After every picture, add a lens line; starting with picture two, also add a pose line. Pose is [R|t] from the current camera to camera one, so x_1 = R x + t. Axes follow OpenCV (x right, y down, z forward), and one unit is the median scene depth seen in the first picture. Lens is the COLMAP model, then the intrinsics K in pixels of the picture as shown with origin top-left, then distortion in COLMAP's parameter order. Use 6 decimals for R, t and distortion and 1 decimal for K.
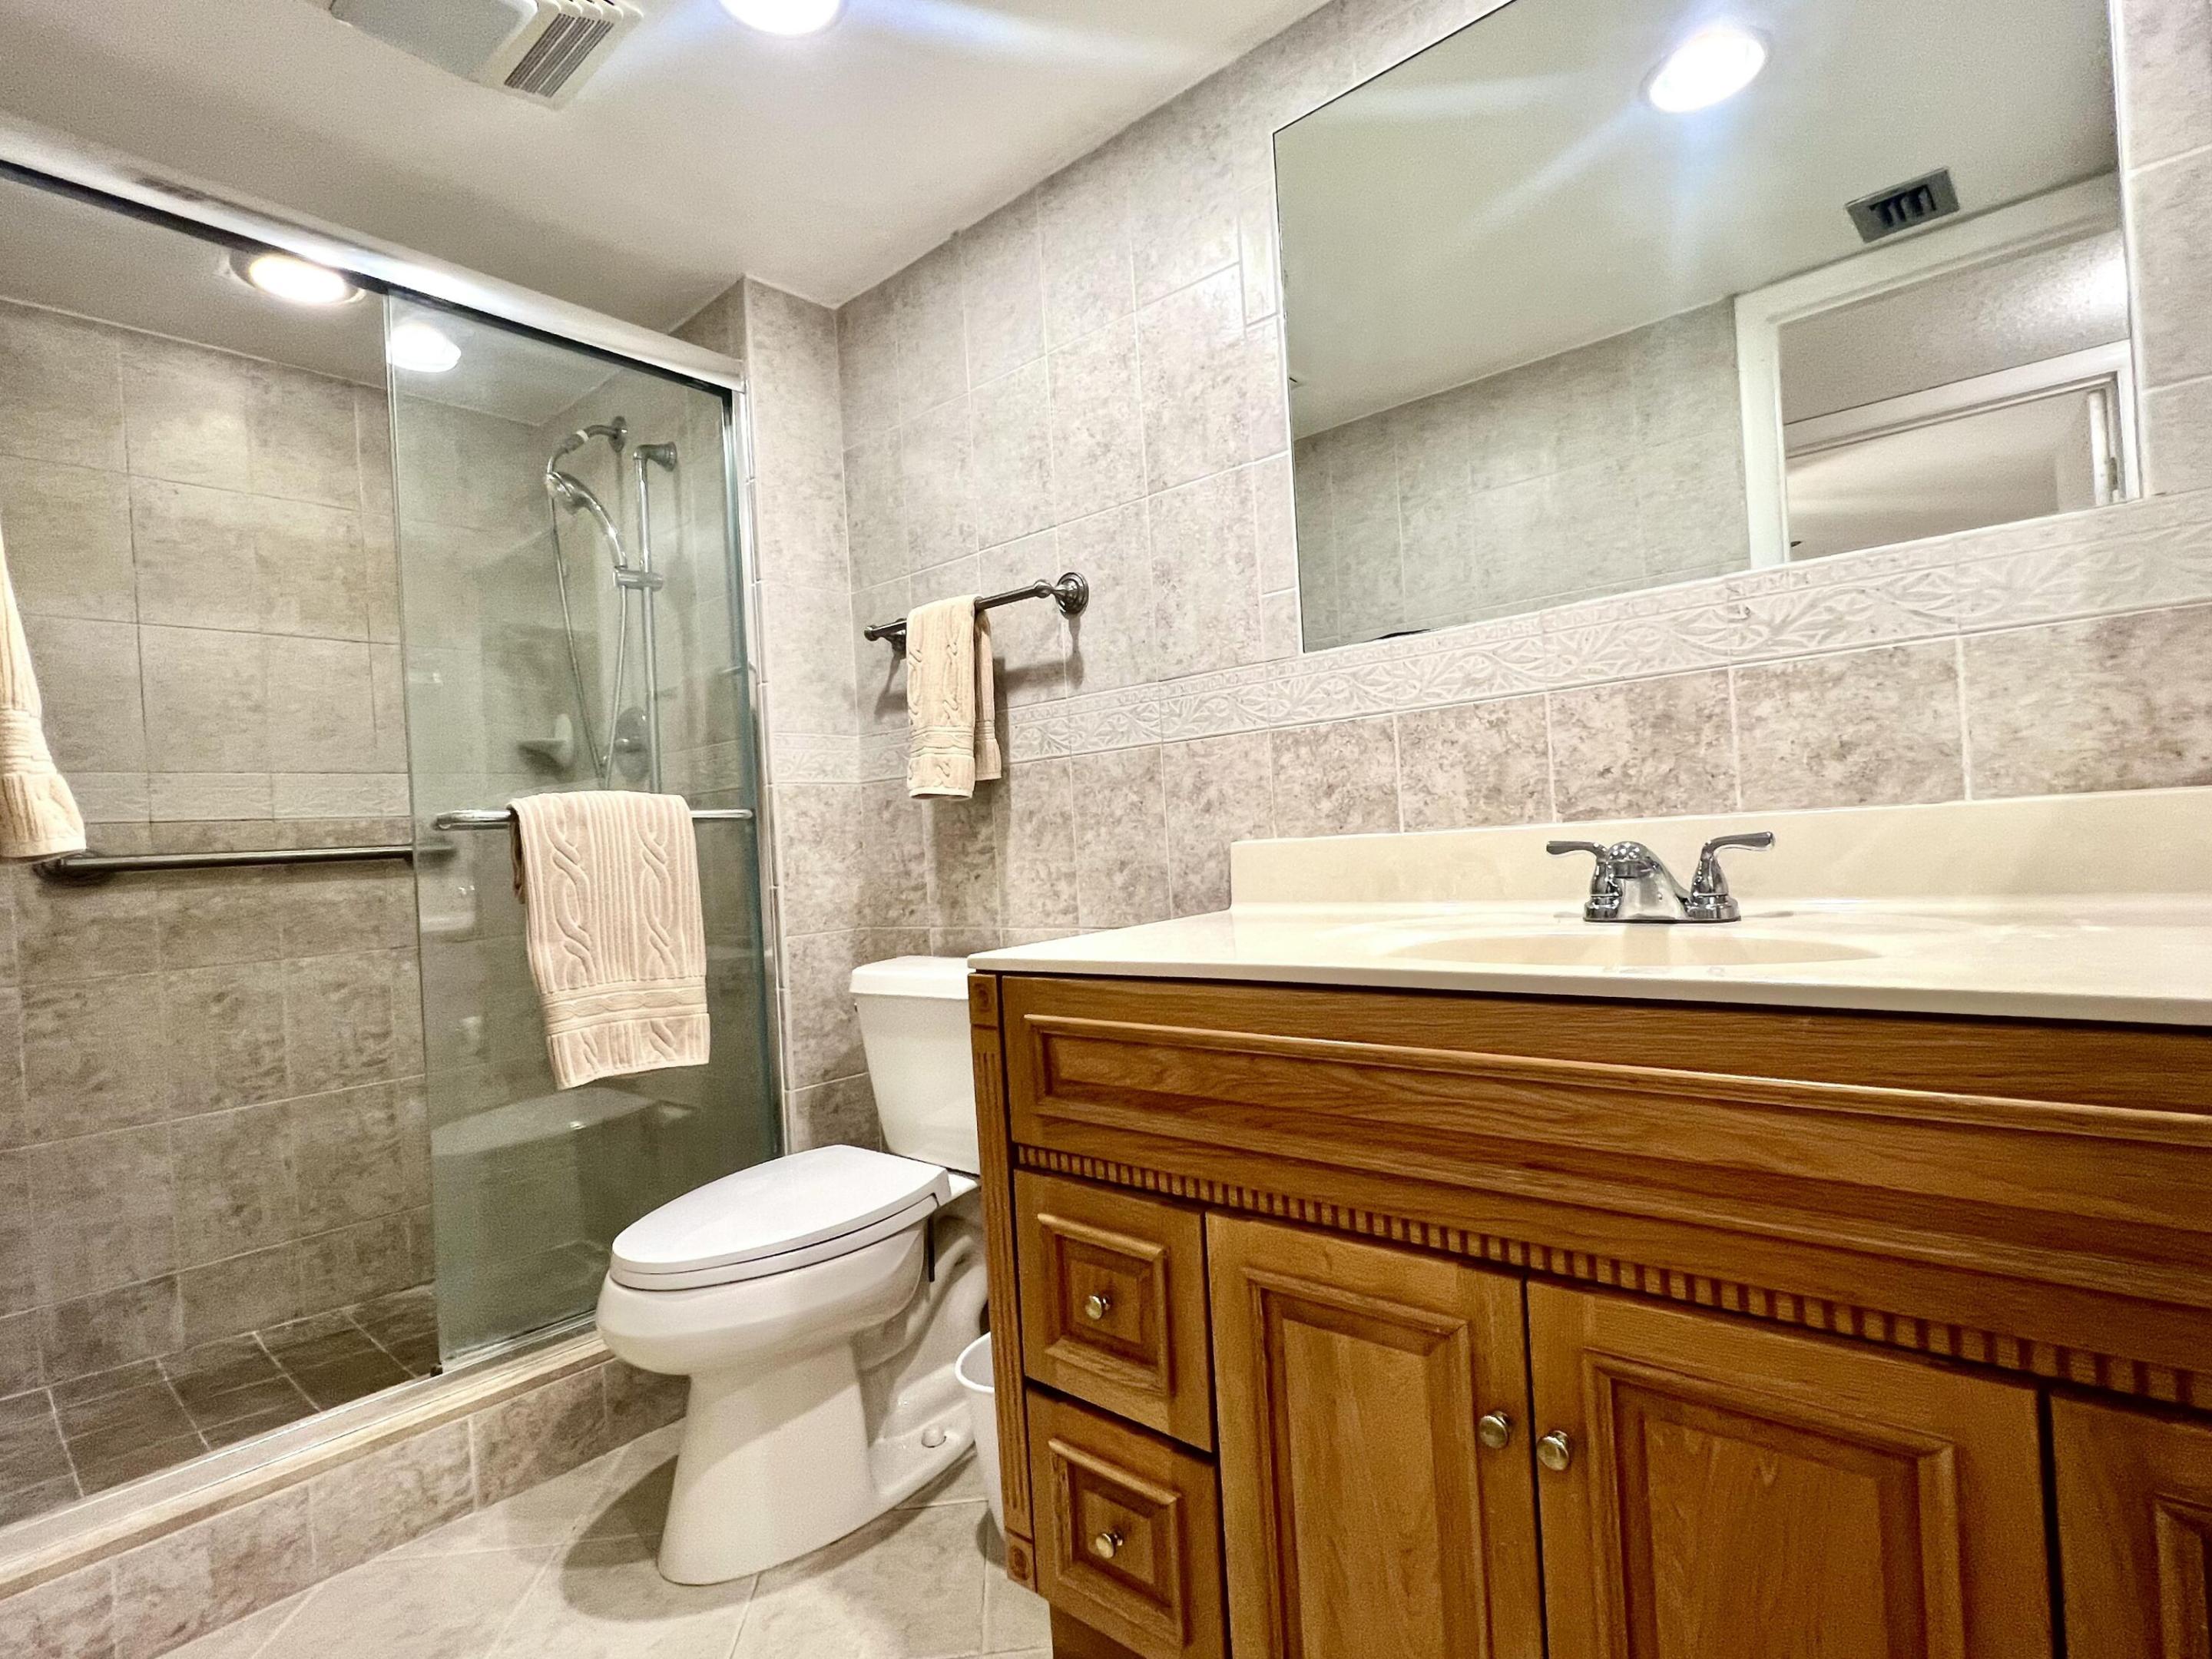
lens RADIAL K [[1035.6, 0, 1063.3], [0, 1035.6, 828.8], [0, 0, 1]] dist [-0.002908, 0.000516]
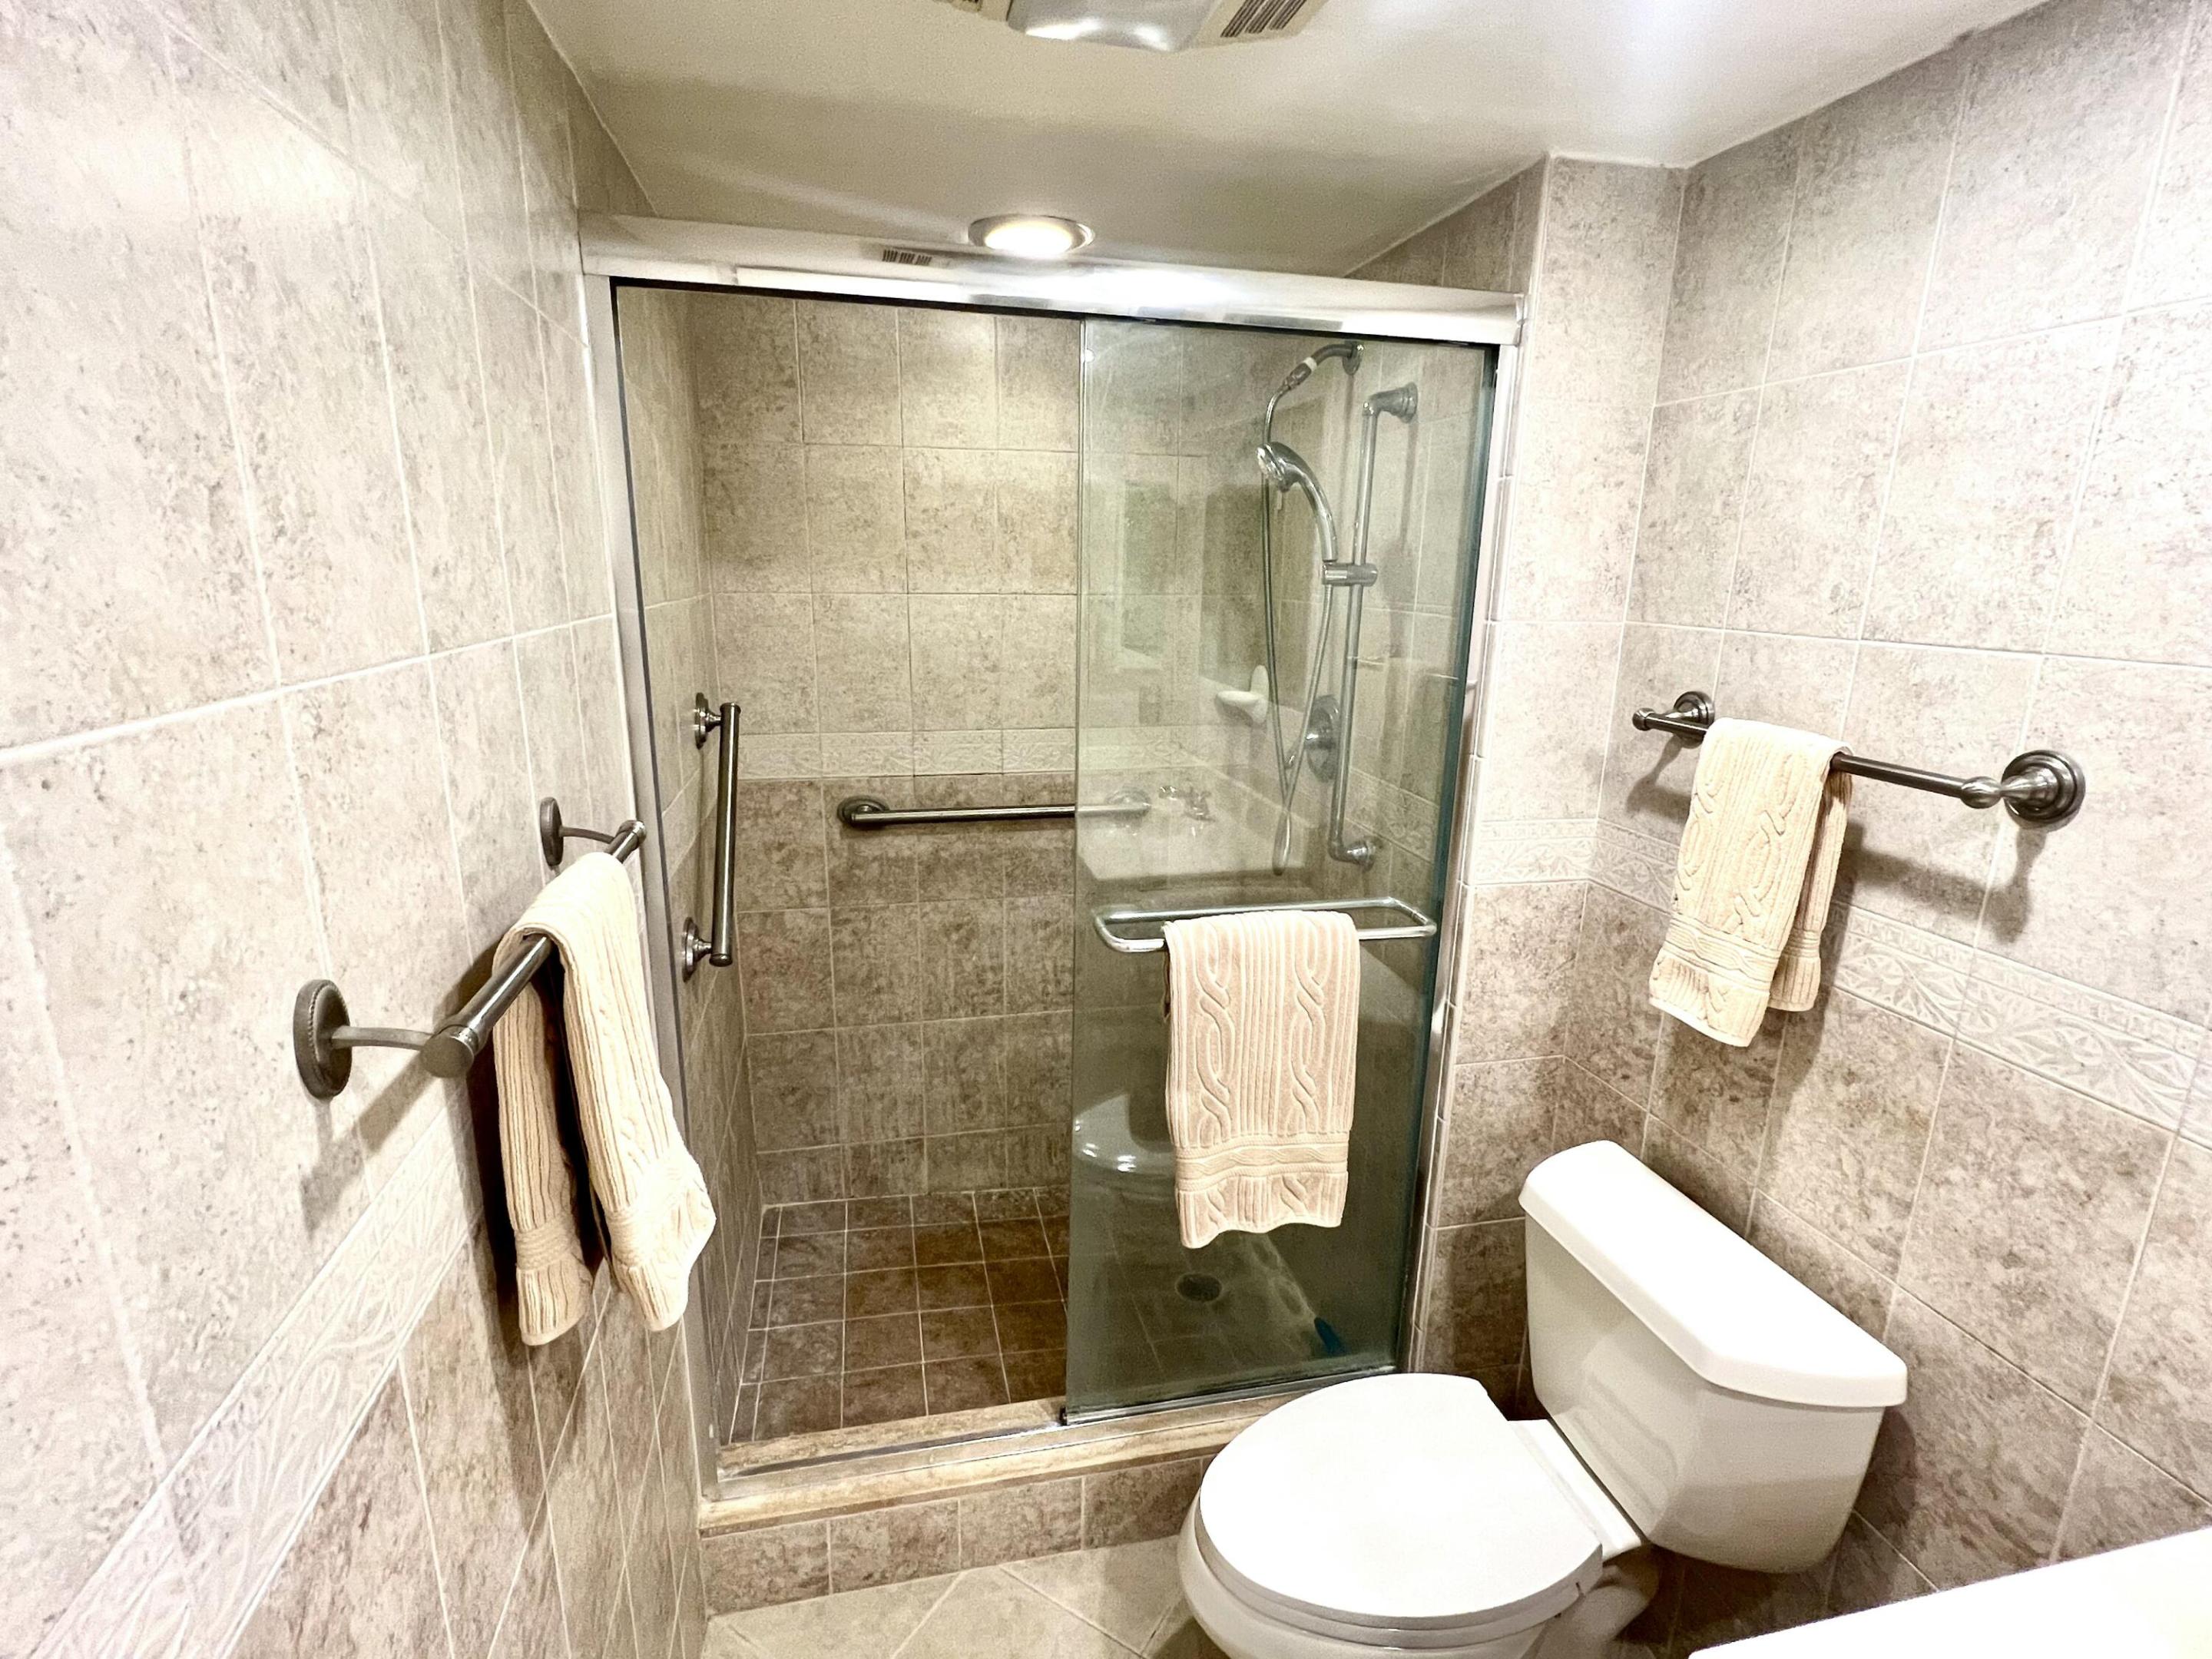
lens RADIAL K [[1035.6, 0, 1116.1], [0, 1035.6, 829.0], [0, 0, 1]] dist [-0.002908, 0.000516]
pose [[0.814278, 0.212880, -0.540031, -0.082879], [-0.064423, 0.957721, 0.280394, -0.292333], [0.576889, -0.193528, 0.793565, 0.226476]]
